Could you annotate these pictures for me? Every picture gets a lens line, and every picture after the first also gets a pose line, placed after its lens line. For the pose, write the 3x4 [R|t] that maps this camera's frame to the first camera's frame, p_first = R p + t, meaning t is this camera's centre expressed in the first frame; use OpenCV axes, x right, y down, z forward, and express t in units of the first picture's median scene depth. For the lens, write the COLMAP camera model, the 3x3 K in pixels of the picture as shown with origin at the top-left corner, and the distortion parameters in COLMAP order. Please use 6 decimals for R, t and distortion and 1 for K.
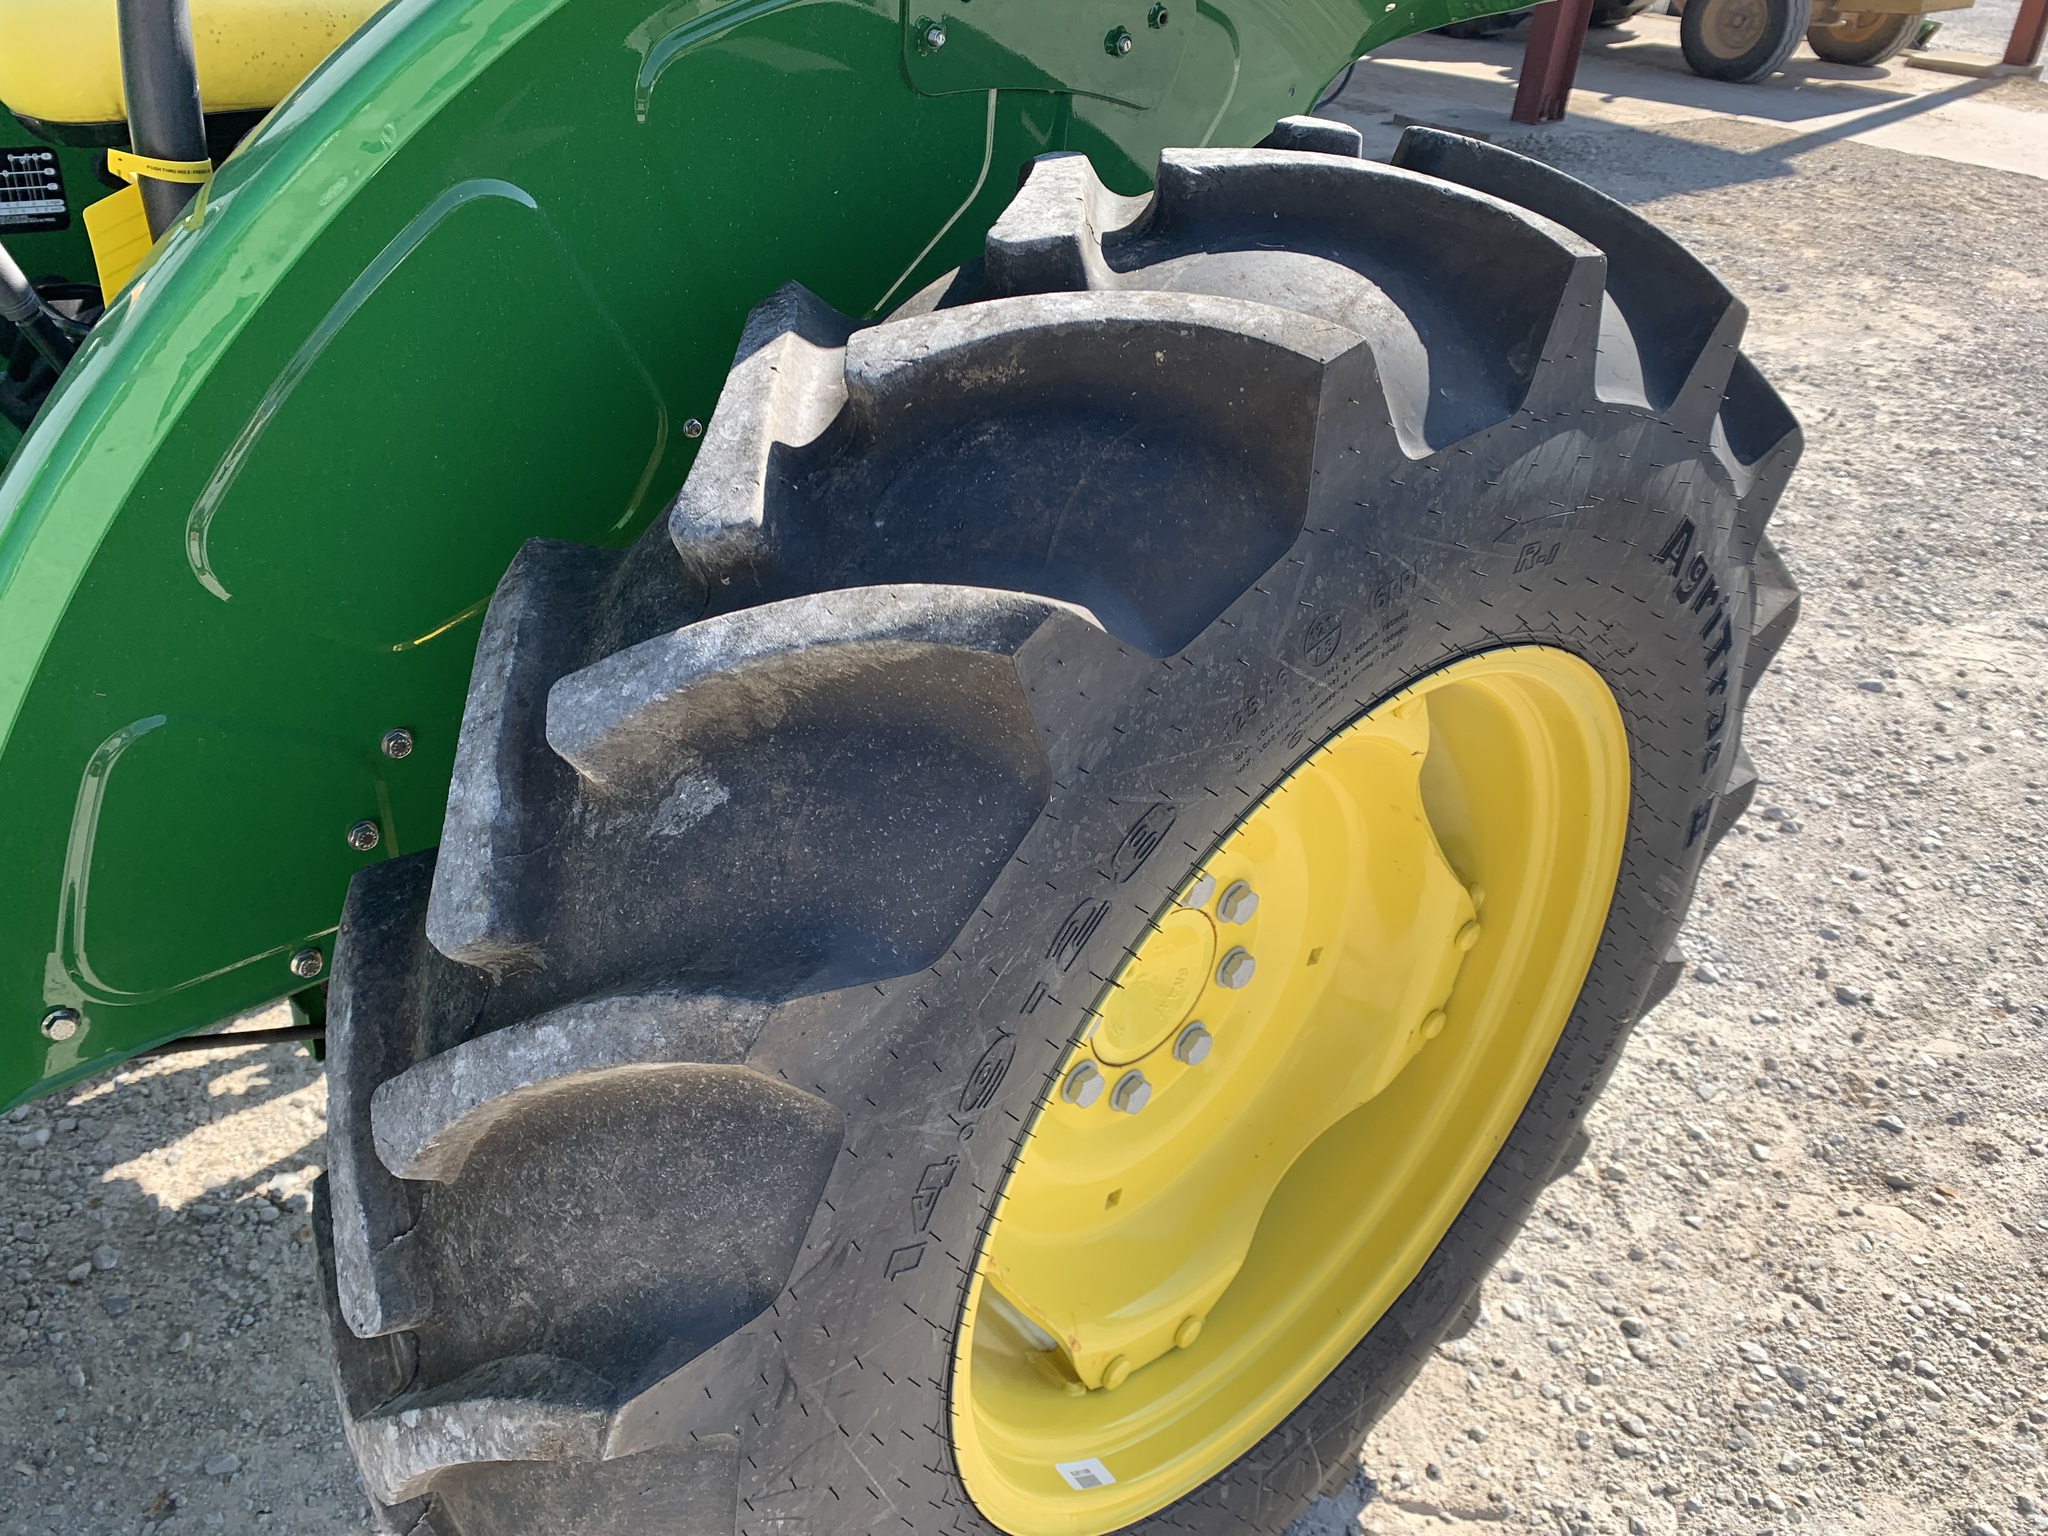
lens RADIAL K [[1575.0, 0, 1024.0], [0, 1575.0, 768.0], [0, 0, 1]] dist [0.015887, -0.000589]
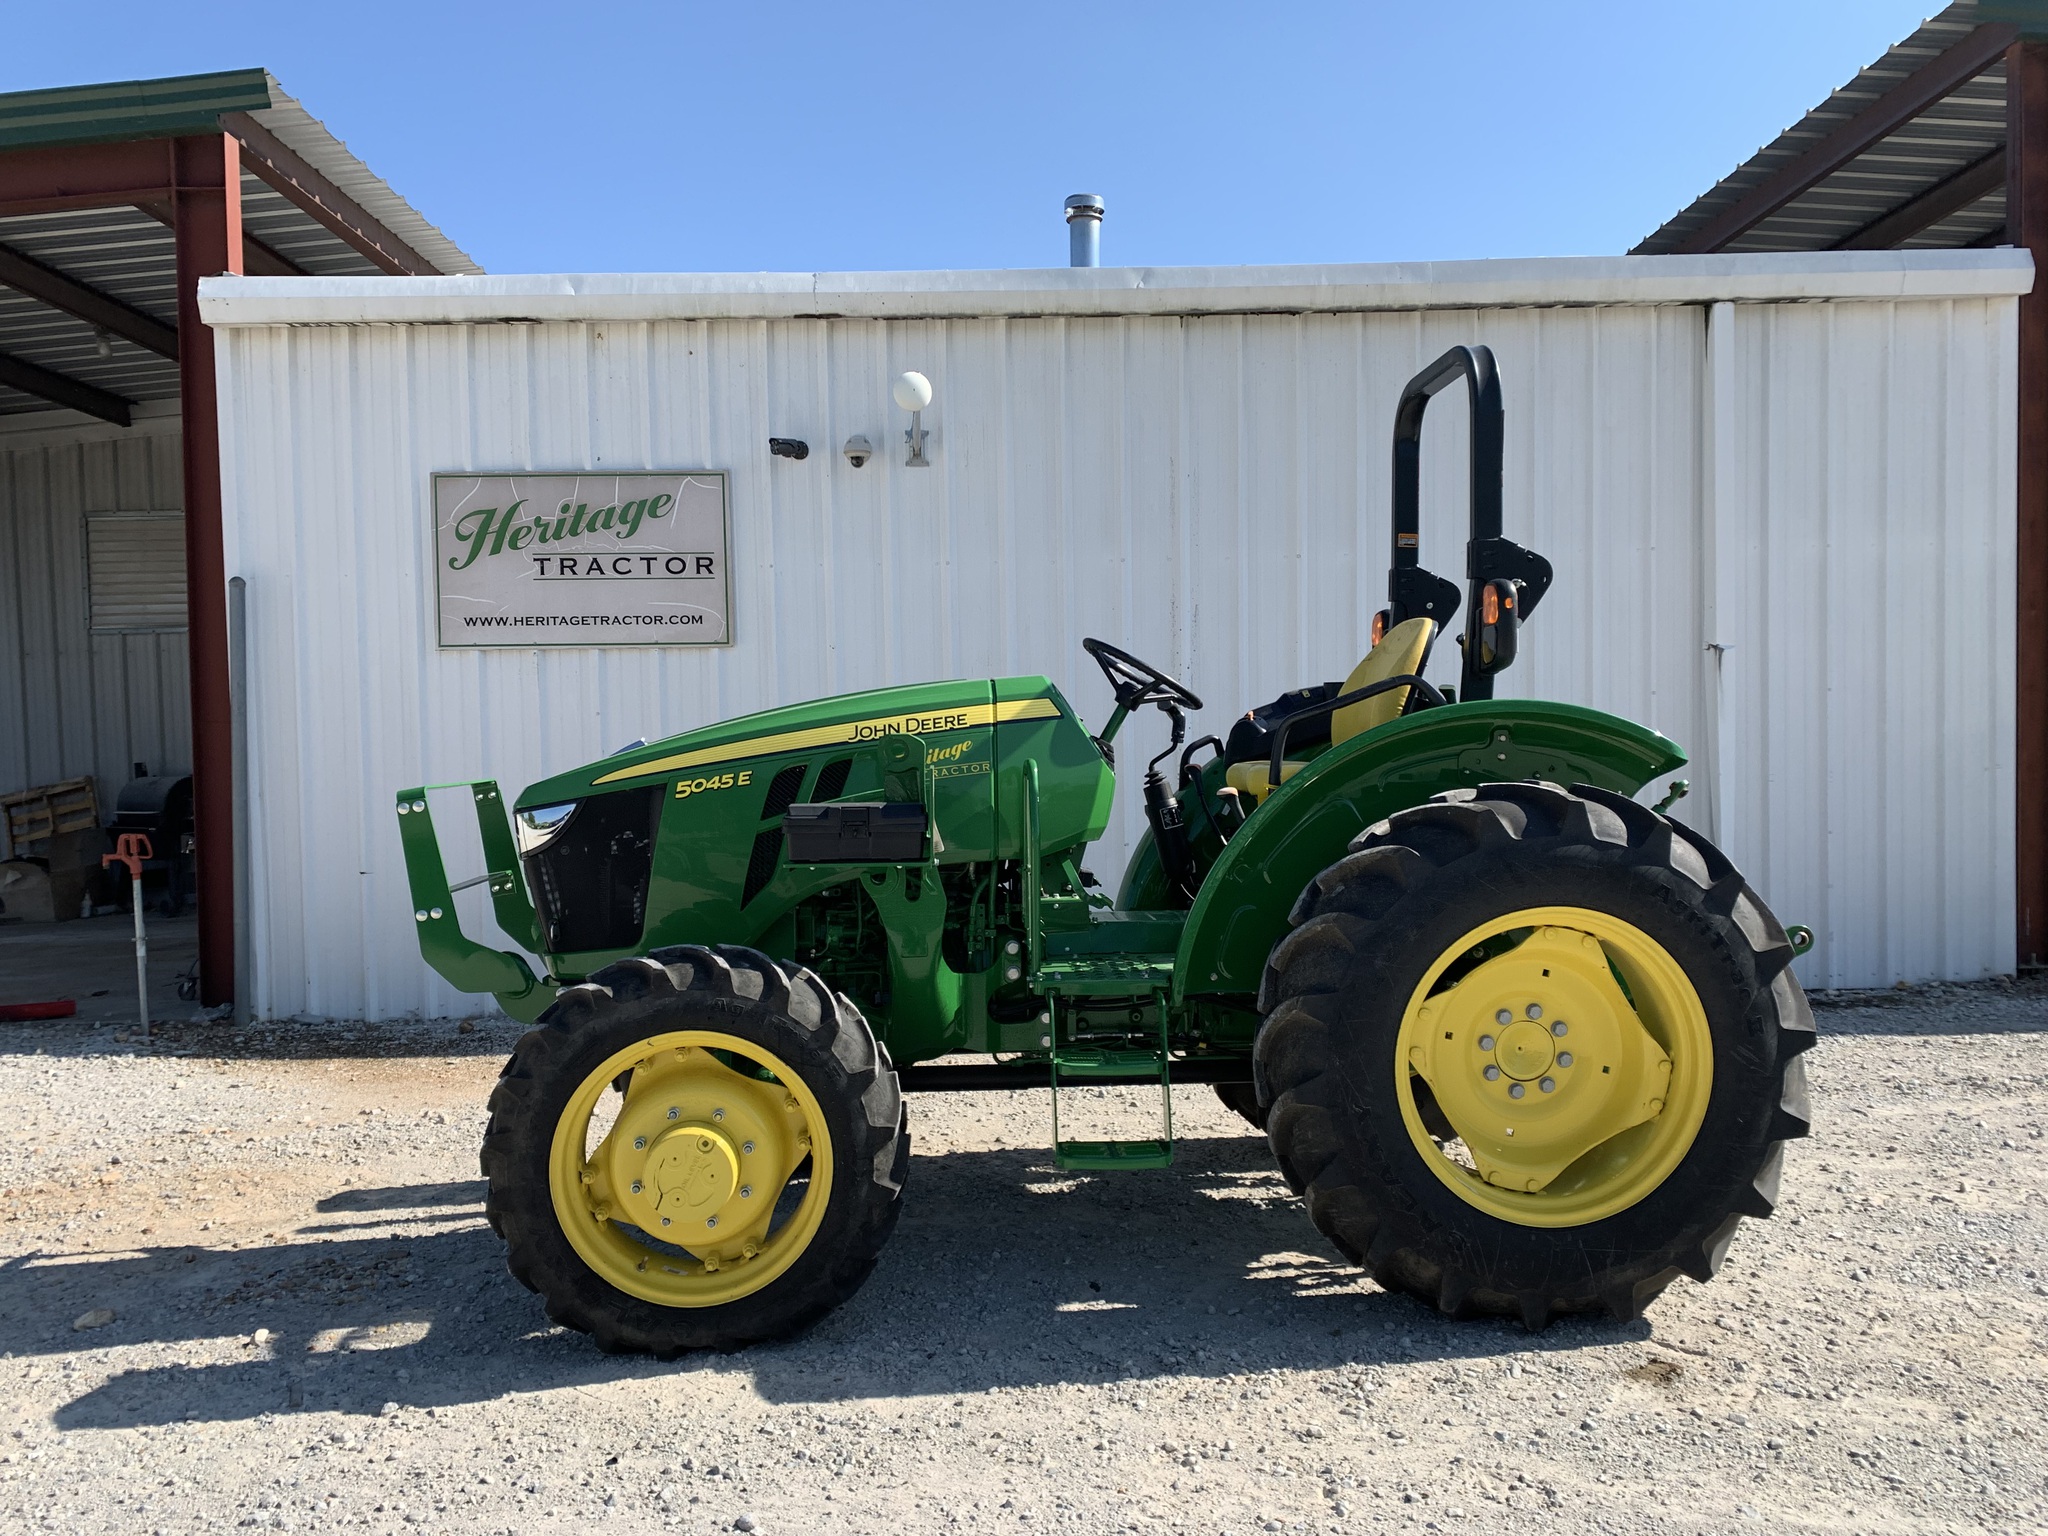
lens RADIAL K [[1575.9, 0, 1015.7], [0, 1575.9, 793.8], [0, 0, 1]] dist [0.023626, -0.011234]
pose [[0.778529, -0.055924, -0.625111, 1.700330], [-0.269506, 0.869724, -0.413457, 1.667603], [0.566797, 0.490360, 0.662034, -2.430127]]
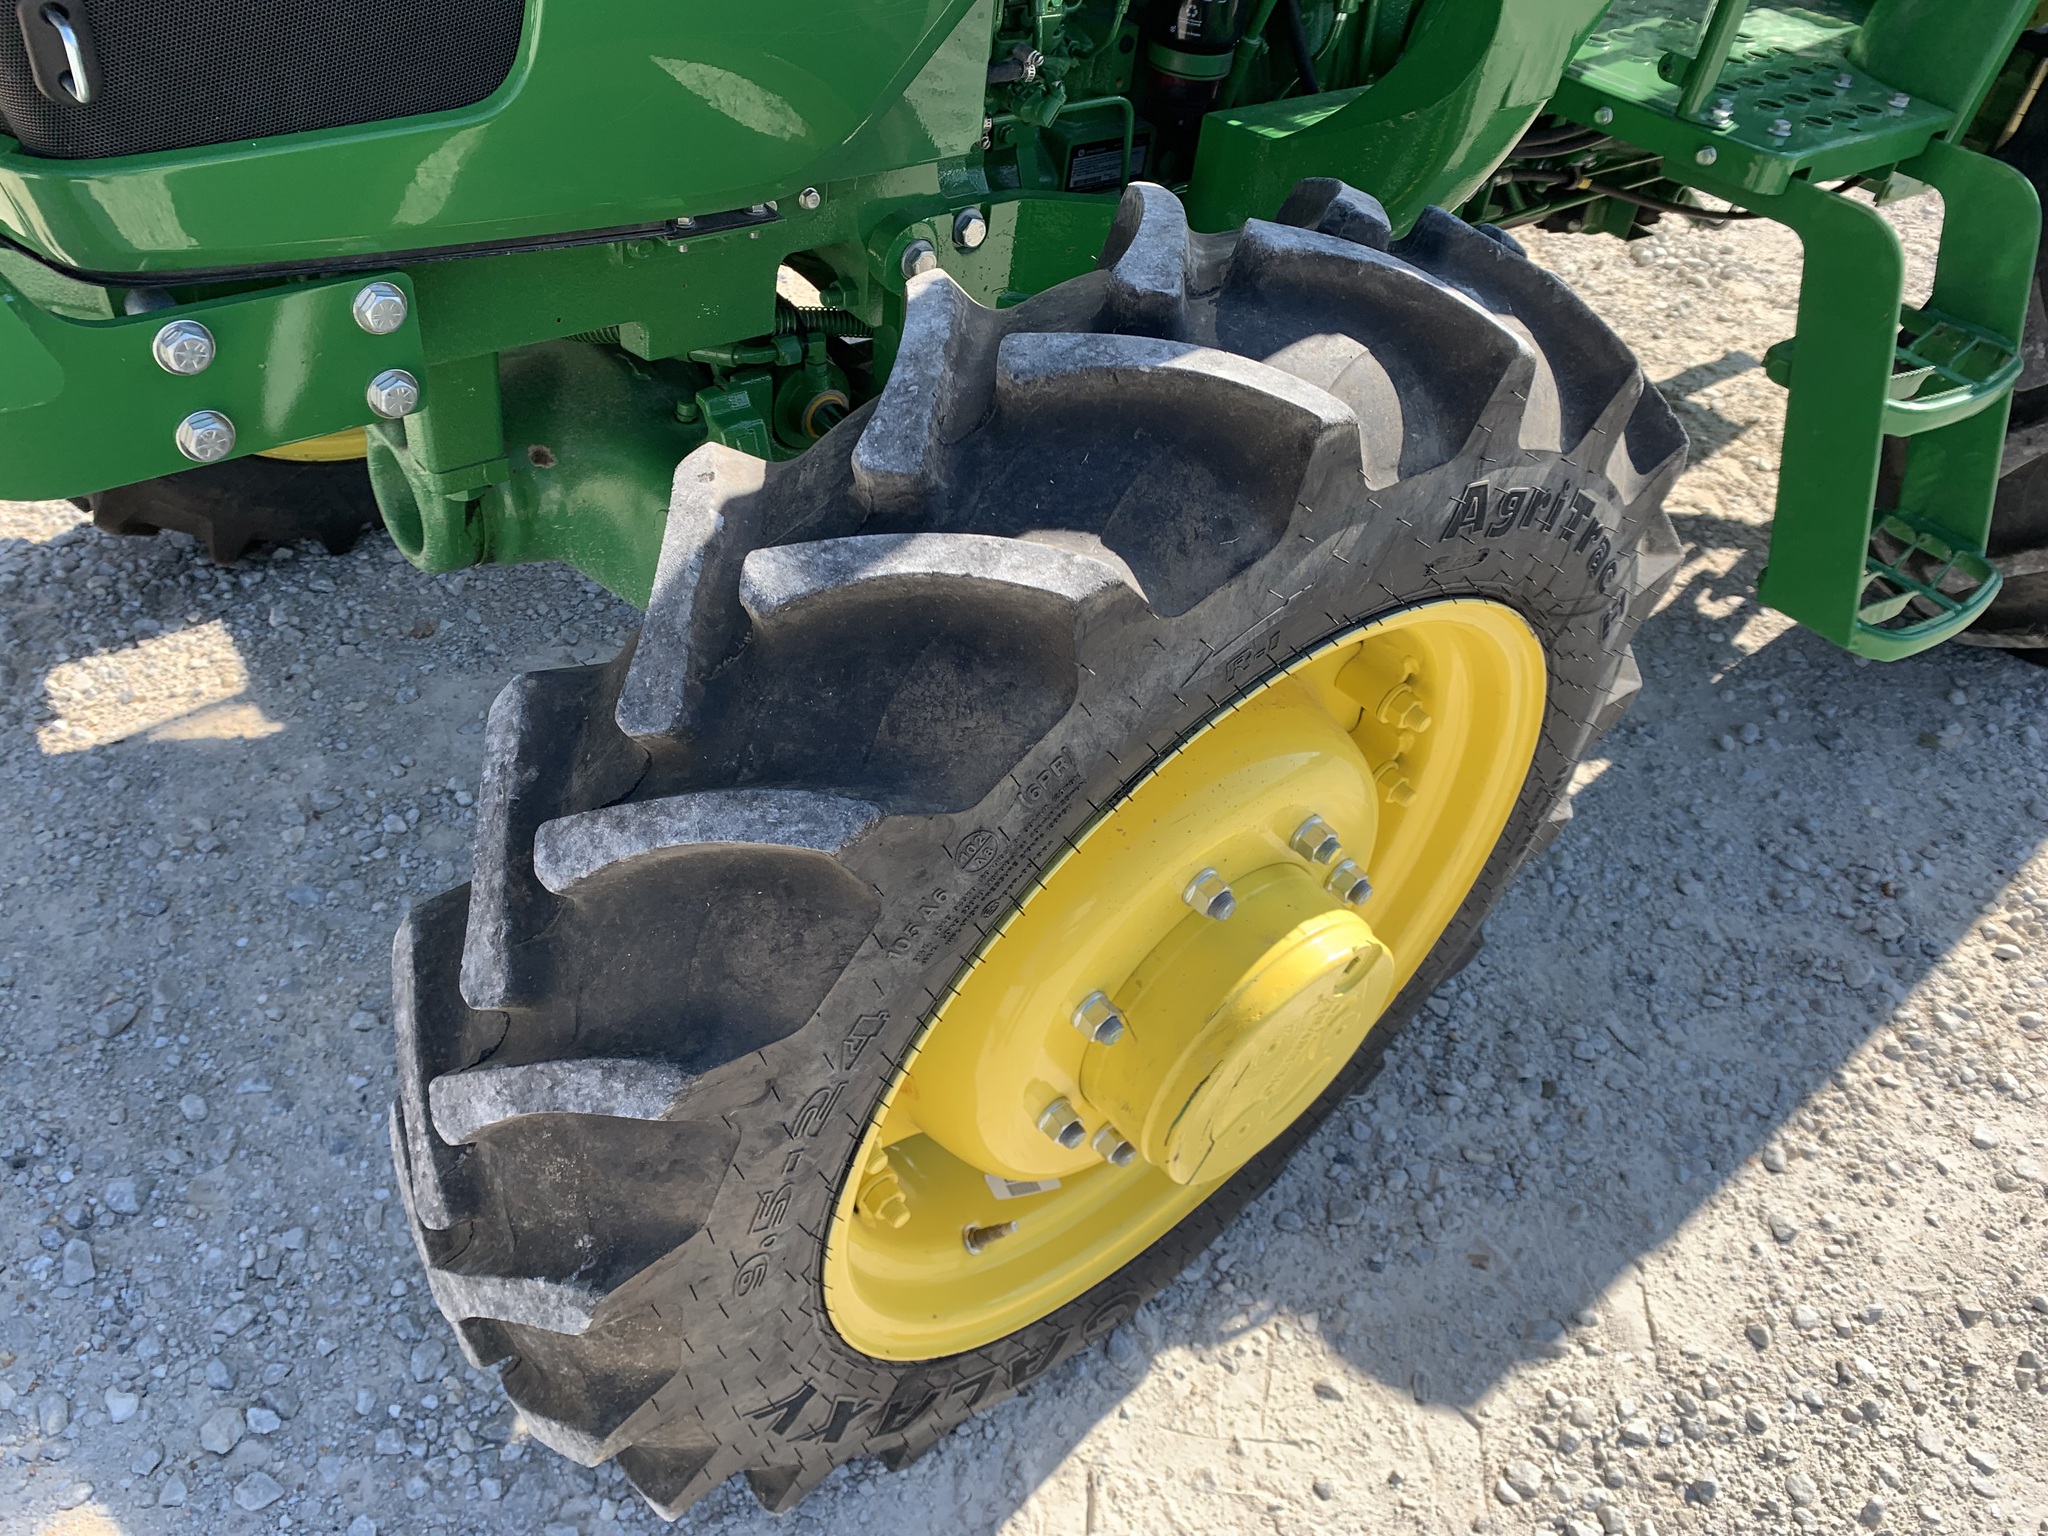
lens RADIAL K [[1575.0, 0, 1024.0], [0, 1575.0, 768.0], [0, 0, 1]] dist [0.015887, -0.000589]
pose [[0.997736, 0.067253, -0.000116, -1.555653], [-0.066380, 0.985065, 0.158873, 0.741293], [0.010799, -0.158505, 0.987299, -0.960589]]
